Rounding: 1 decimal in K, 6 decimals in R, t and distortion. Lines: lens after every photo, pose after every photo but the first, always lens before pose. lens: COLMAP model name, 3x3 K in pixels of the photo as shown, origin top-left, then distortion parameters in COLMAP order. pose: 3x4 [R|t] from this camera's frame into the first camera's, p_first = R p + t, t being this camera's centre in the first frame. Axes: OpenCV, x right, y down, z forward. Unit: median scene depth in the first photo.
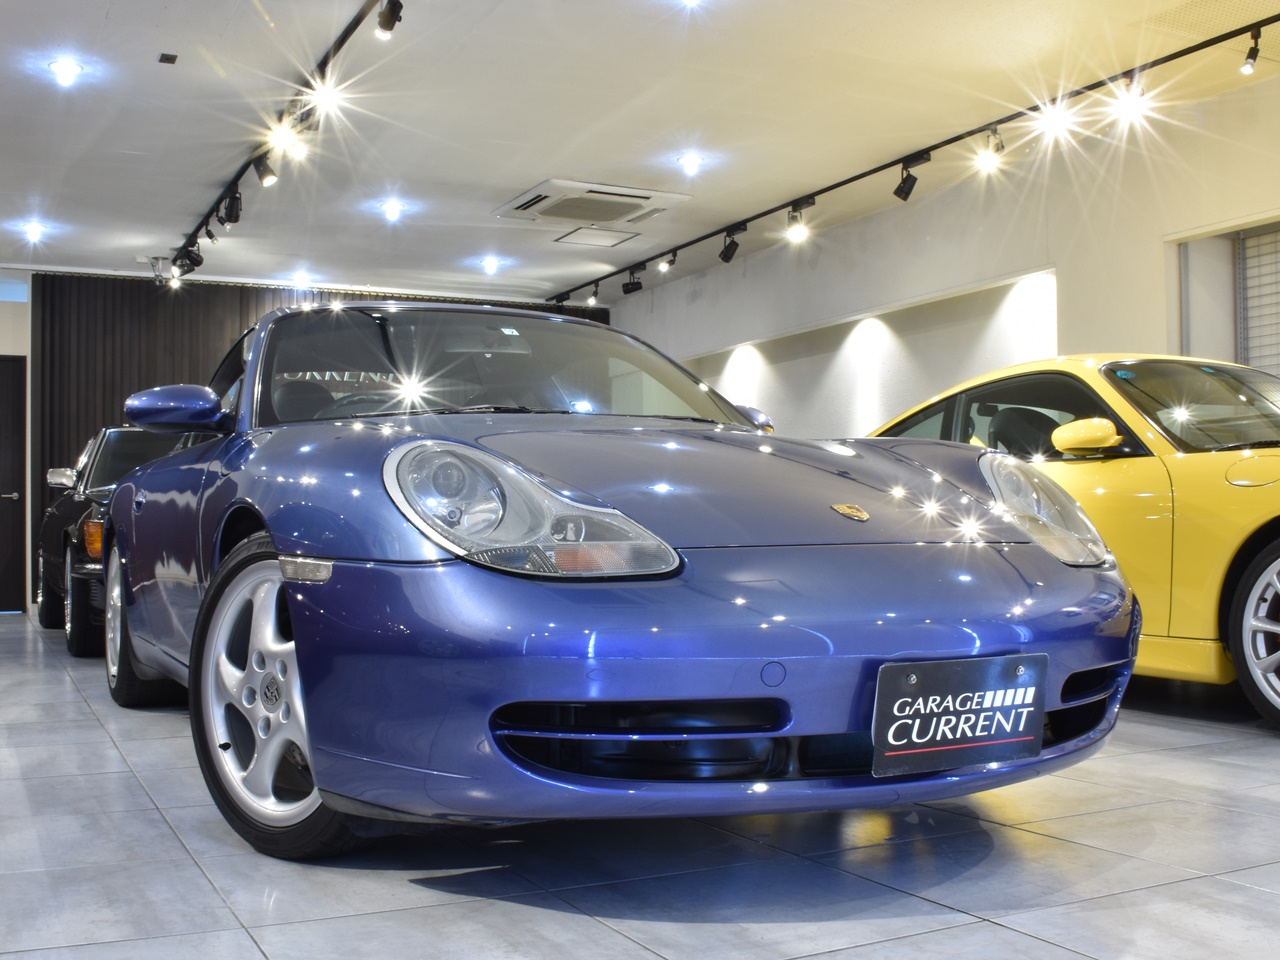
lens RADIAL K [[1362.8, 0, 633.3], [0, 1362.8, 483.7], [0, 0, 1]] dist [-0.013139, 0.000000]
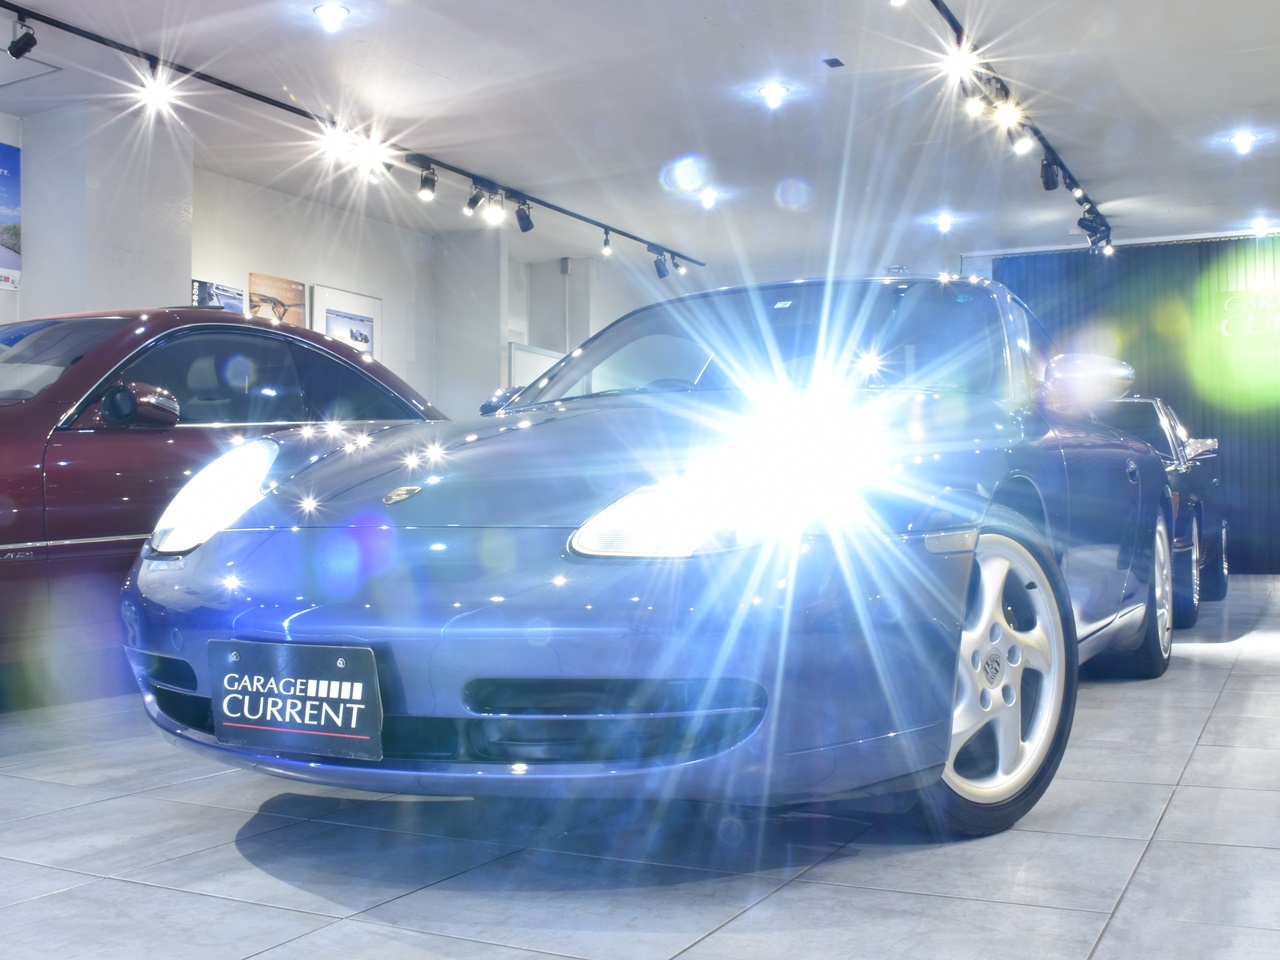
lens RADIAL K [[1362.8, 0, 660.9], [0, 1362.8, 502.6], [0, 0, 1]] dist [-0.013139, 0.000000]
pose [[0.610381, 0.015510, -0.791956, 0.852558], [0.015553, 0.999381, 0.031560, -0.000430], [0.791955, -0.031581, 0.609762, 0.439907]]
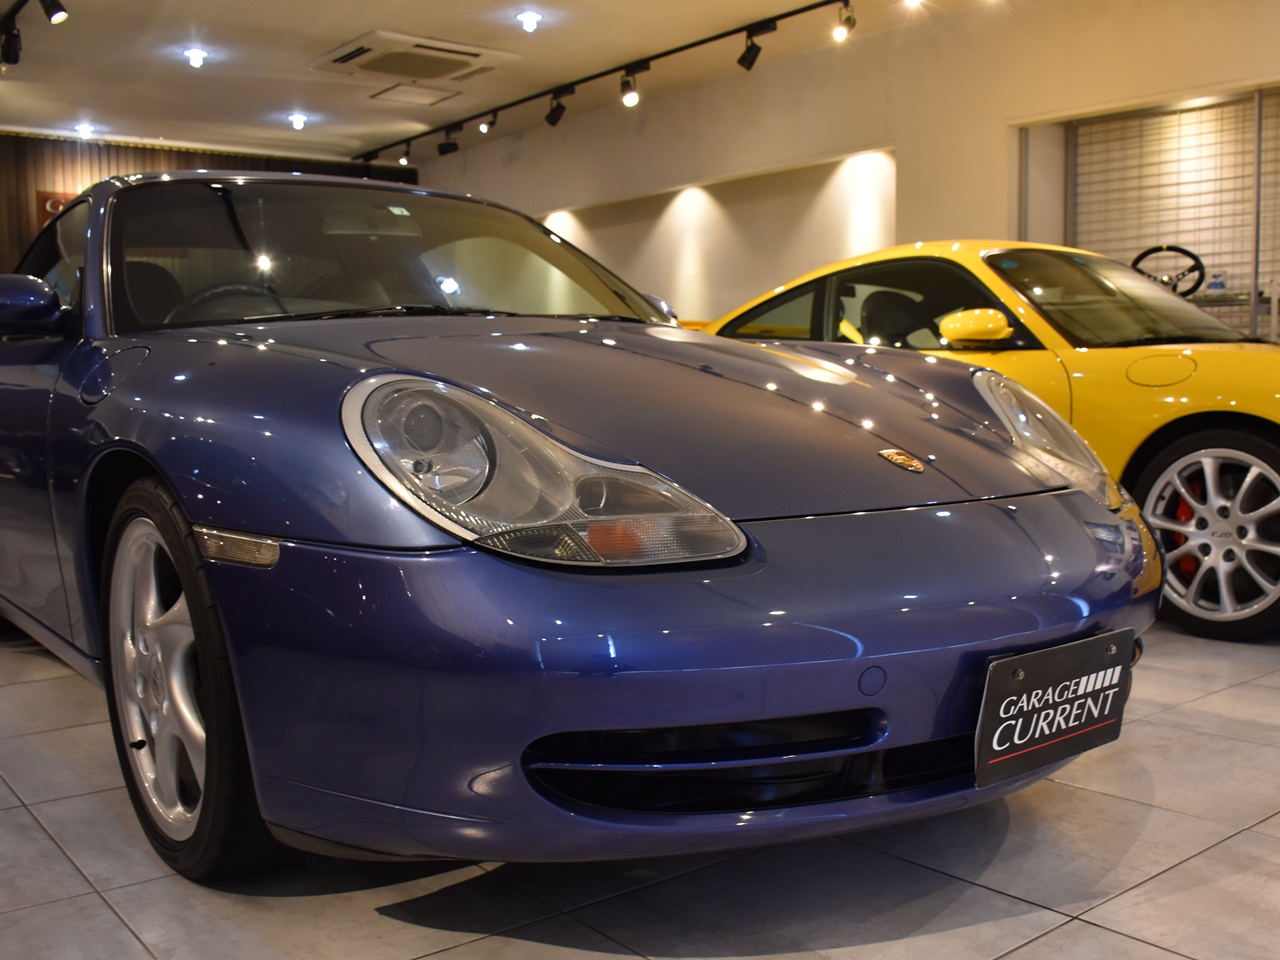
lens RADIAL K [[1255.4, 0, 646.9], [0, 1255.4, 485.0], [0, 0, 1]] dist [-0.043784, 0.000000]
pose [[0.979801, -0.021391, 0.198829, -0.122529], [-0.003685, 0.992163, 0.124900, -0.049183], [-0.199943, -0.123109, 0.972043, 0.212195]]
